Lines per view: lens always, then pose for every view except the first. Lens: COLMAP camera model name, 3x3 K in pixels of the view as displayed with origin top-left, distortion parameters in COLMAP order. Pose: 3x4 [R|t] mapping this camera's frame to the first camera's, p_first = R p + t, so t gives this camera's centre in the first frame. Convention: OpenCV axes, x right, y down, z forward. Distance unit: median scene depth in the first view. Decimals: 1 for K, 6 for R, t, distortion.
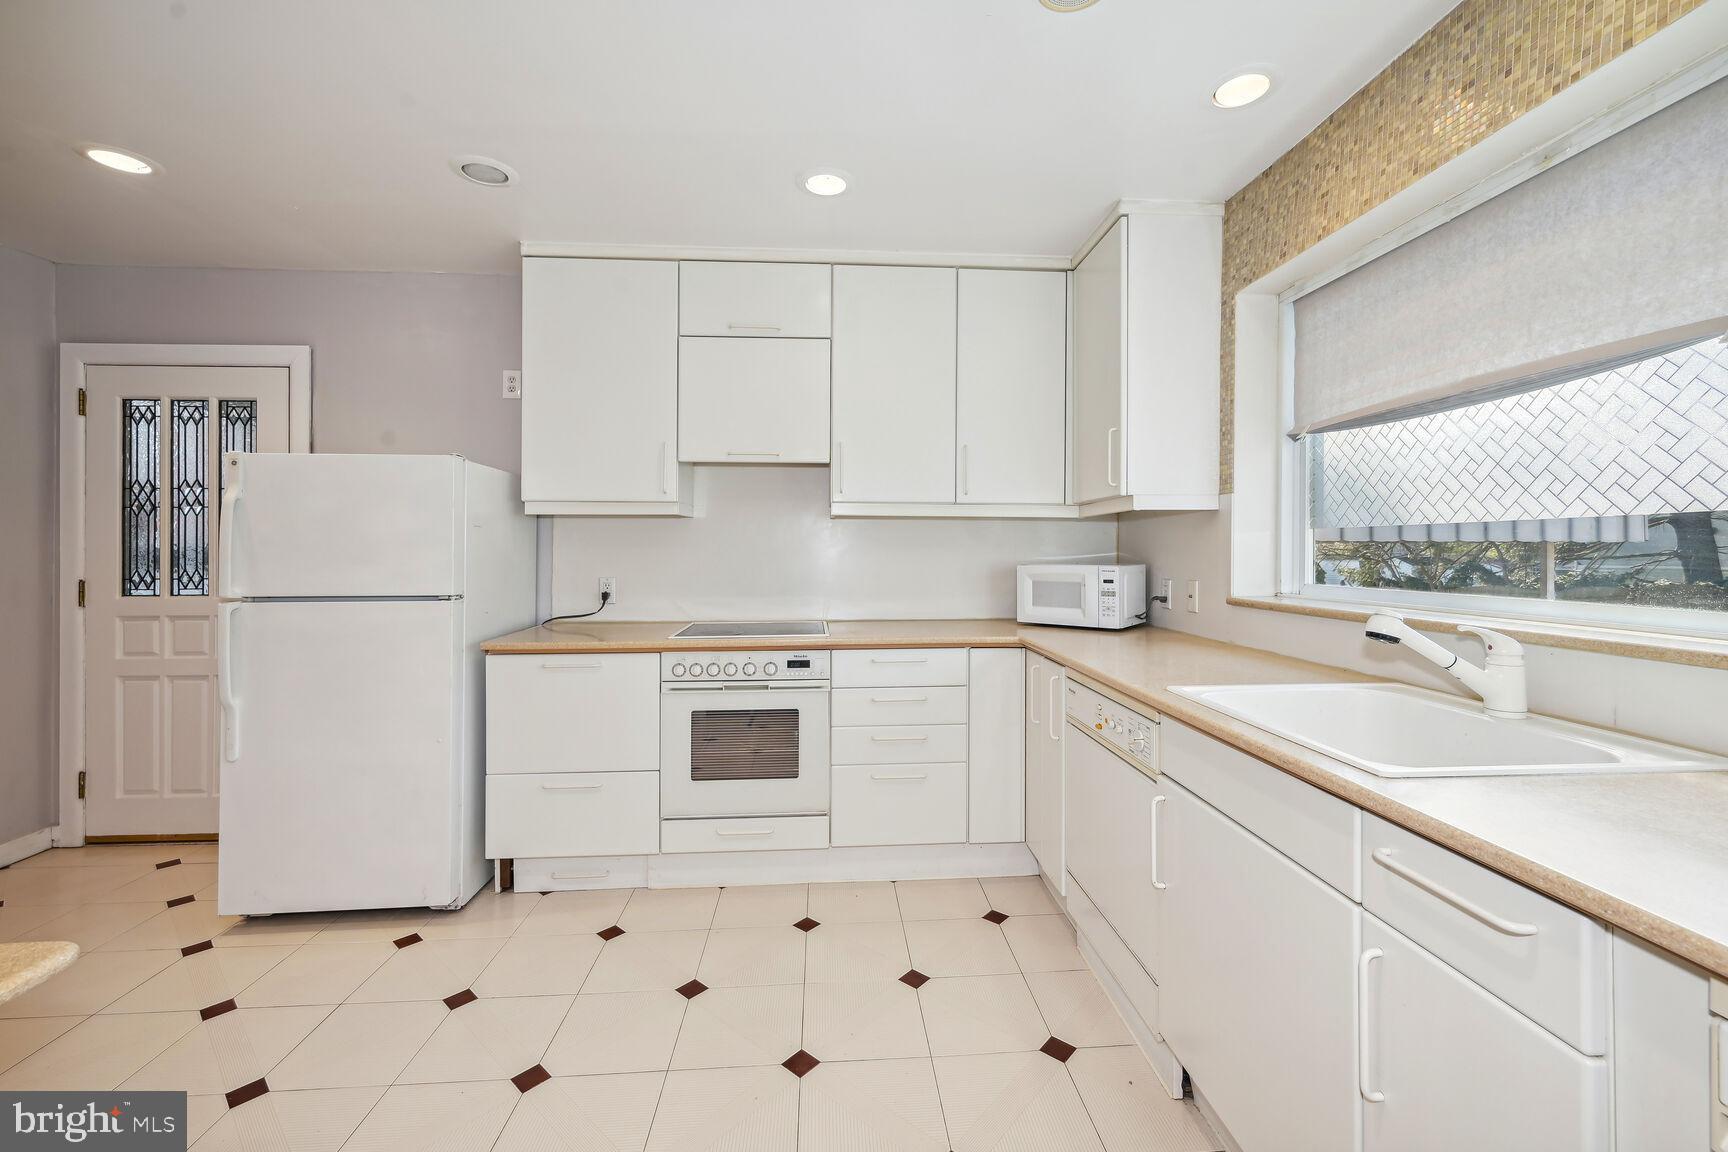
lens RADIAL K [[704.4, 0, 874.5], [0, 704.4, 553.5], [0, 0, 1]] dist [-0.004020, 0.000322]
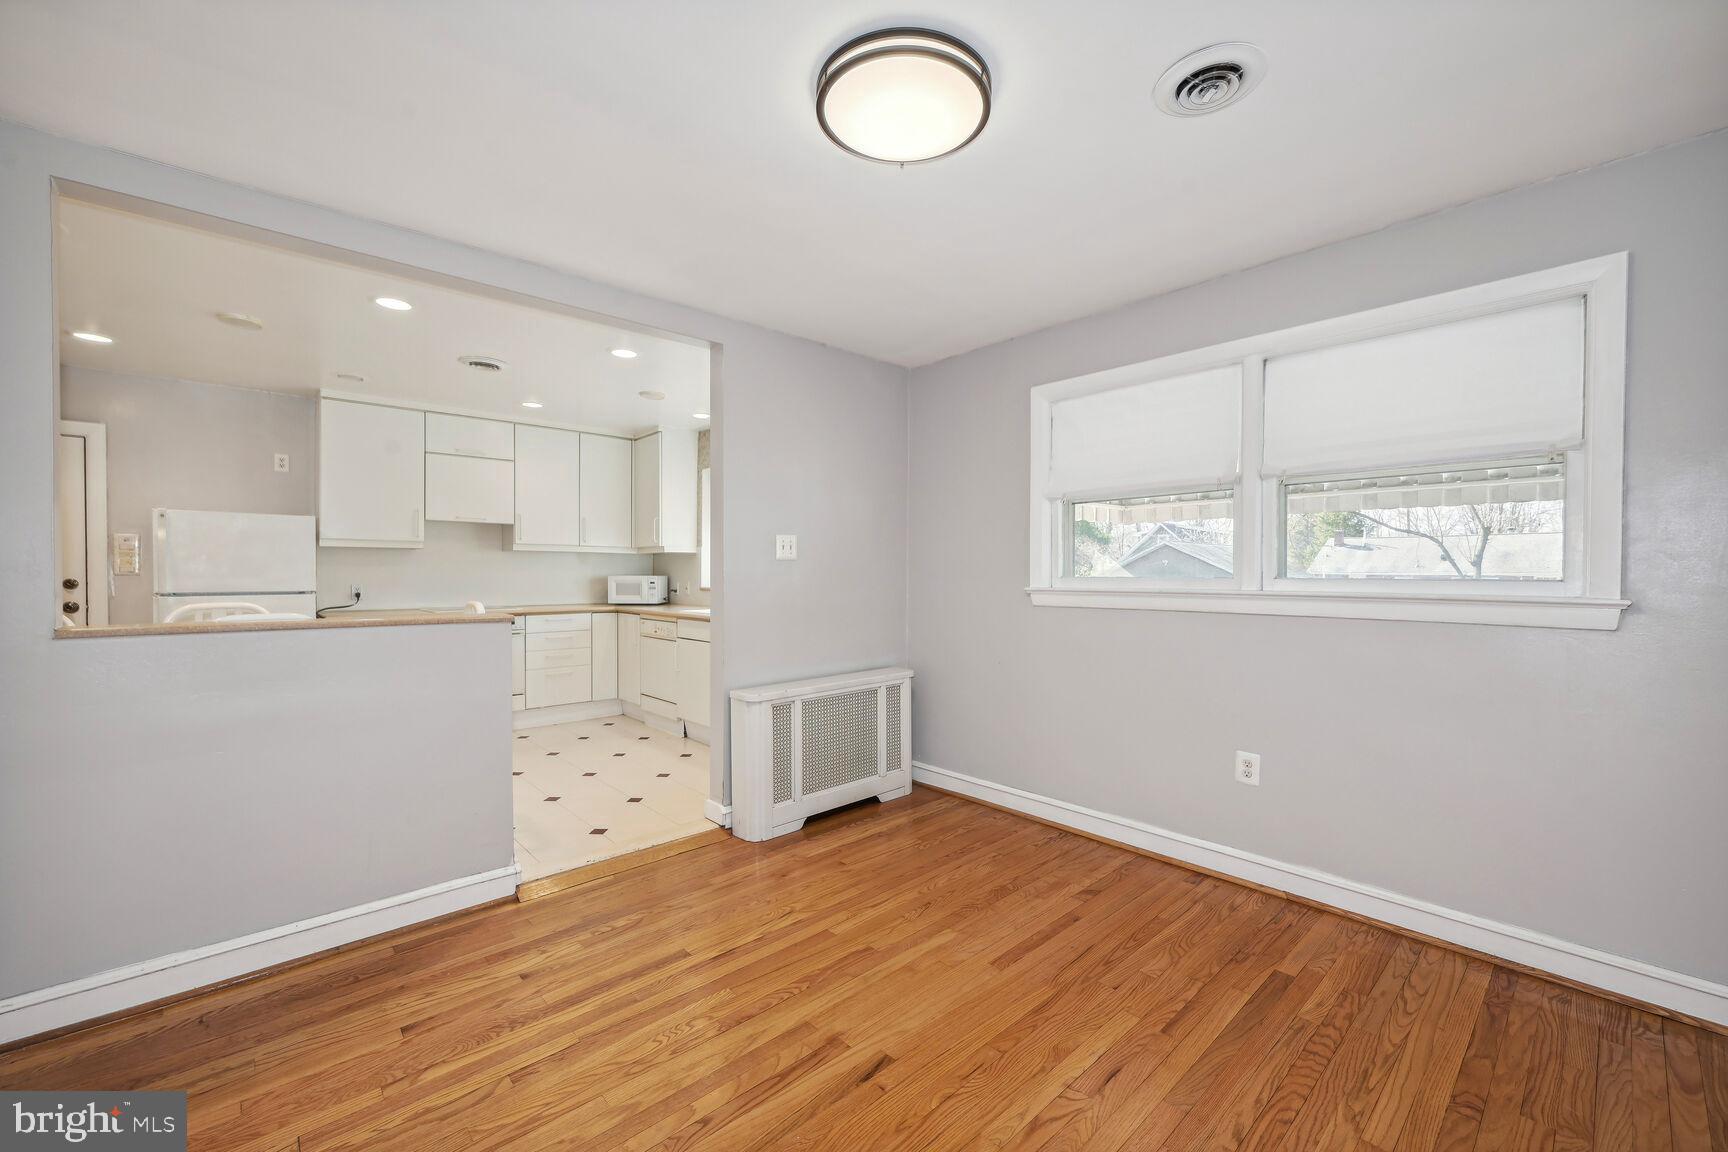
lens RADIAL K [[697.7, 0, 864.0], [0, 697.7, 576.0], [0, 0, 1]] dist [-0.000199, 0.000276]
pose [[0.784221, -0.001704, 0.620479, -0.562573], [0.001073, 0.999998, 0.001390, 0.016074], [-0.620481, -0.000425, 0.784222, -1.268817]]
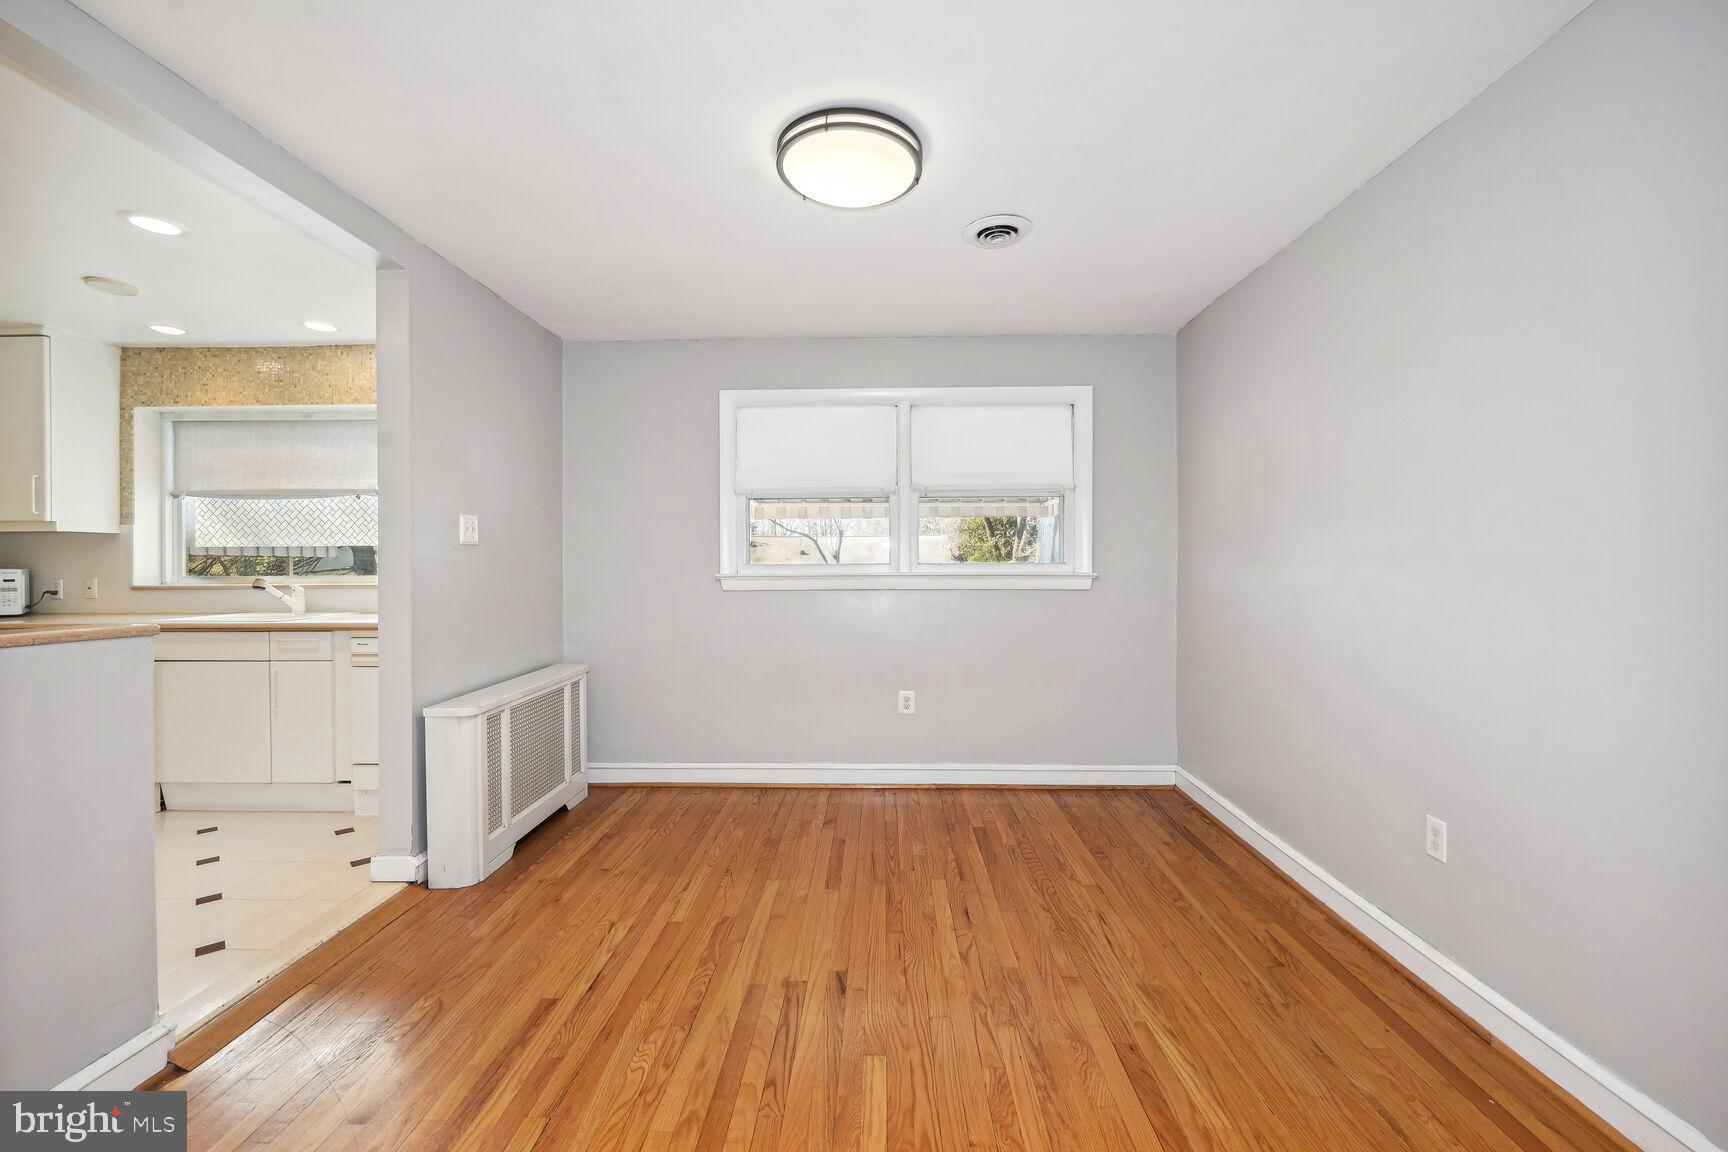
lens RADIAL K [[709.8, 0, 863.3], [0, 709.8, 565.0], [0, 0, 1]] dist [-0.000052, 0.000163]
pose [[0.096474, 0.000427, 0.995335, -0.937362], [0.008305, 0.999965, -0.001234, 0.026330], [-0.995301, 0.008385, 0.096467, -0.840210]]
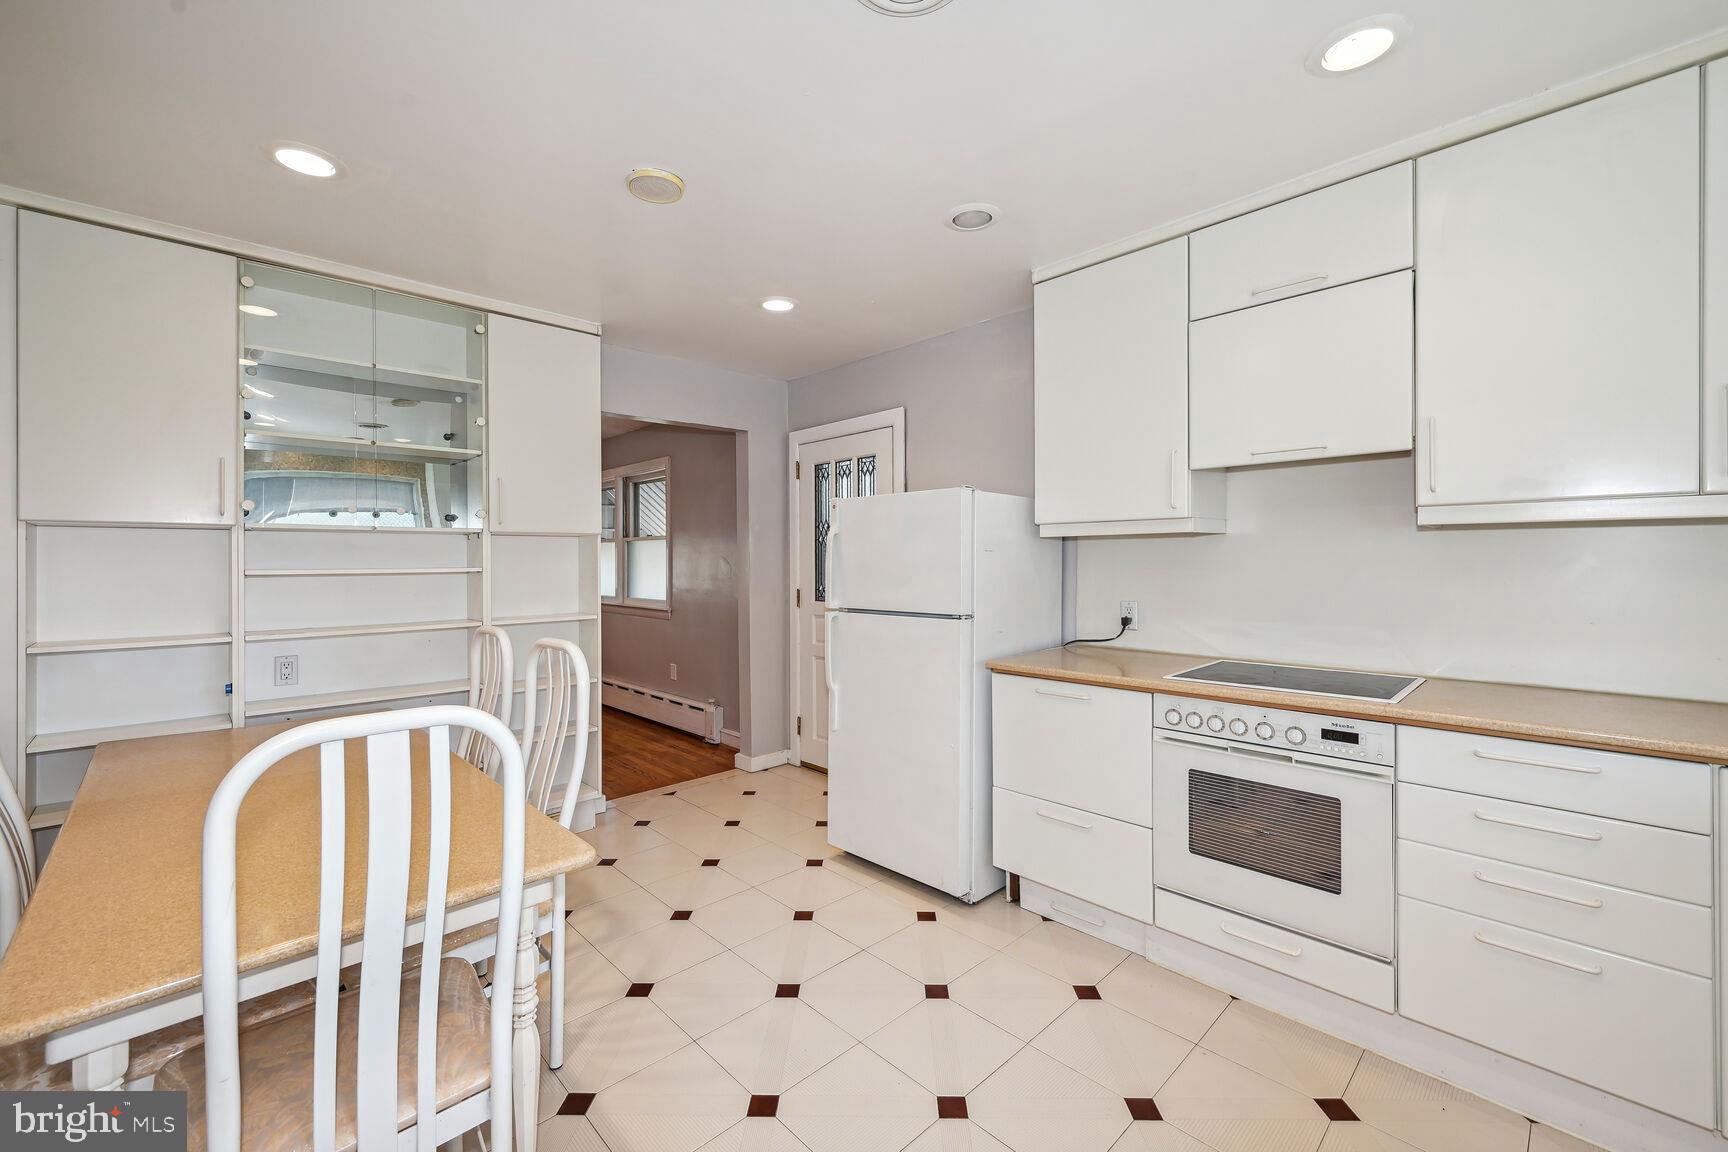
lens RADIAL K [[706.8, 0, 860.2], [0, 706.8, 561.9], [0, 0, 1]] dist [0.000852, 0.000391]
pose [[0.639613, -0.001759, -0.768695, 0.134014], [-0.000017, 0.999997, -0.002302, -0.019197], [0.768697, 0.001486, 0.639611, 0.162734]]
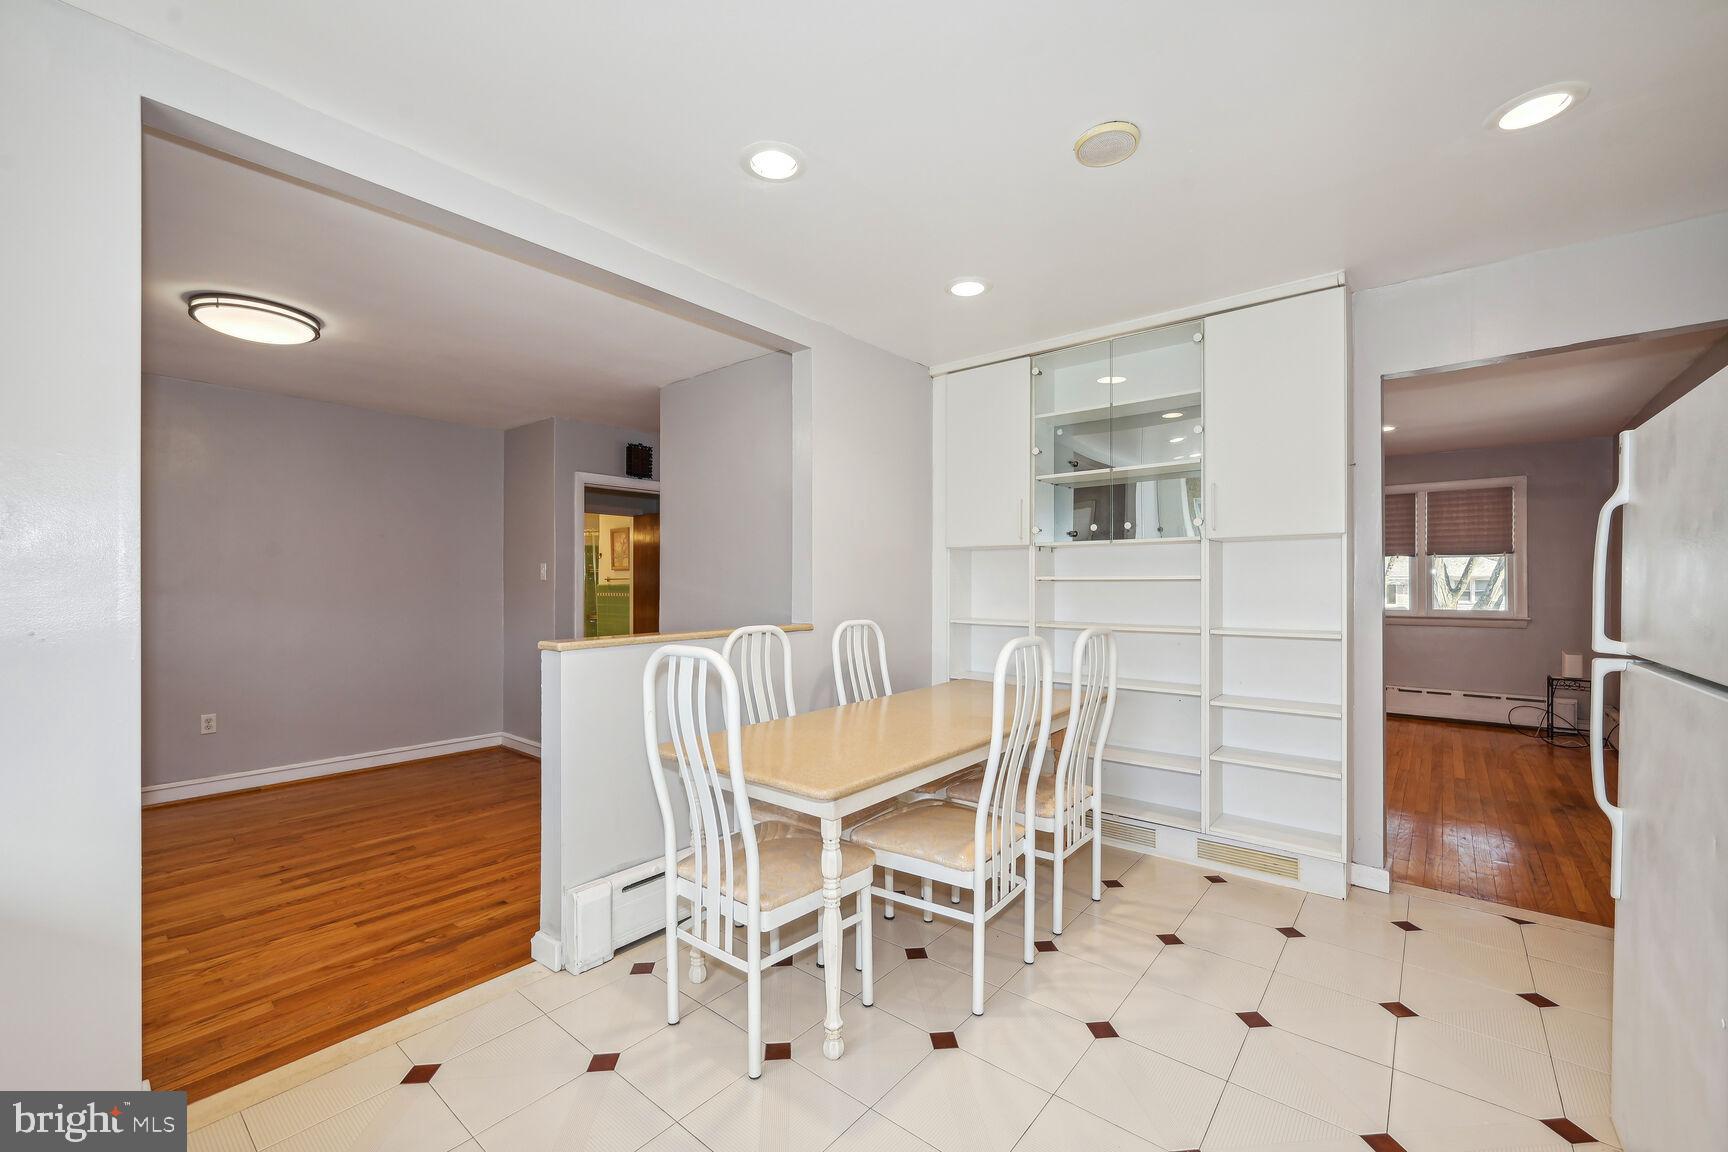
lens RADIAL K [[706.8, 0, 860.2], [0, 706.8, 561.9], [0, 0, 1]] dist [0.000852, 0.000391]
pose [[-0.693764, -0.015583, -0.720034, 0.067048], [-0.000996, 0.999786, -0.020678, -0.009050], [0.720202, -0.013628, -0.693631, 0.864747]]
